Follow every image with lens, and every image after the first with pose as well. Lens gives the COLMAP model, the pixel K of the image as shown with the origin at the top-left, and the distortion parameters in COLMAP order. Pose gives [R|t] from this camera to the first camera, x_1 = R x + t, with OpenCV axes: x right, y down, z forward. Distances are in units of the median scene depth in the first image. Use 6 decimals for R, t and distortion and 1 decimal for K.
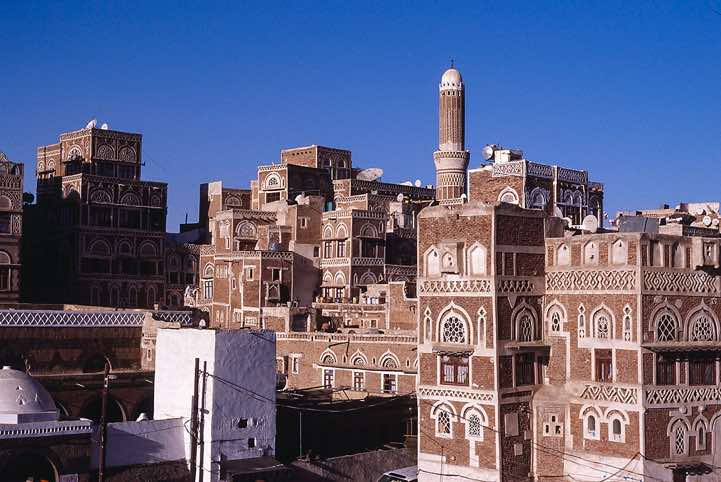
lens RADIAL K [[1005.1, 0, 360.5], [0, 1005.1, 241.0], [0, 0, 1]] dist [-0.032492, 0.026425]
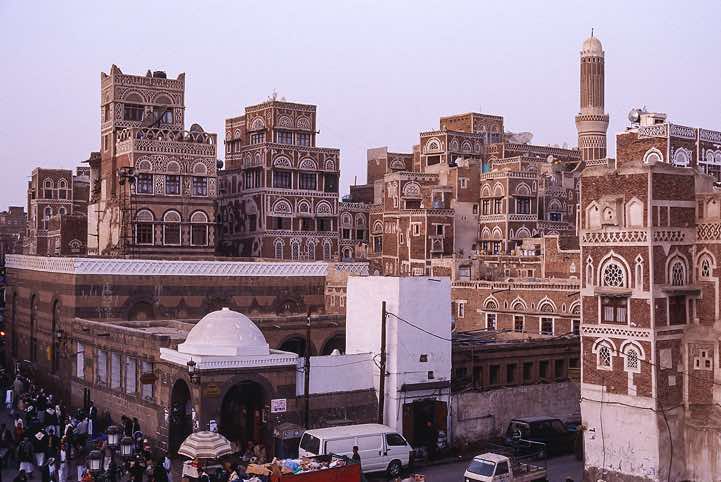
lens RADIAL K [[1005.1, 0, 360.5], [0, 1005.1, 241.0], [0, 0, 1]] dist [-0.032492, 0.026425]
pose [[0.993958, -0.006309, -0.109578, -0.062547], [0.010388, 0.999273, 0.036686, 0.004898], [0.109267, -0.037603, 0.993301, -0.144654]]
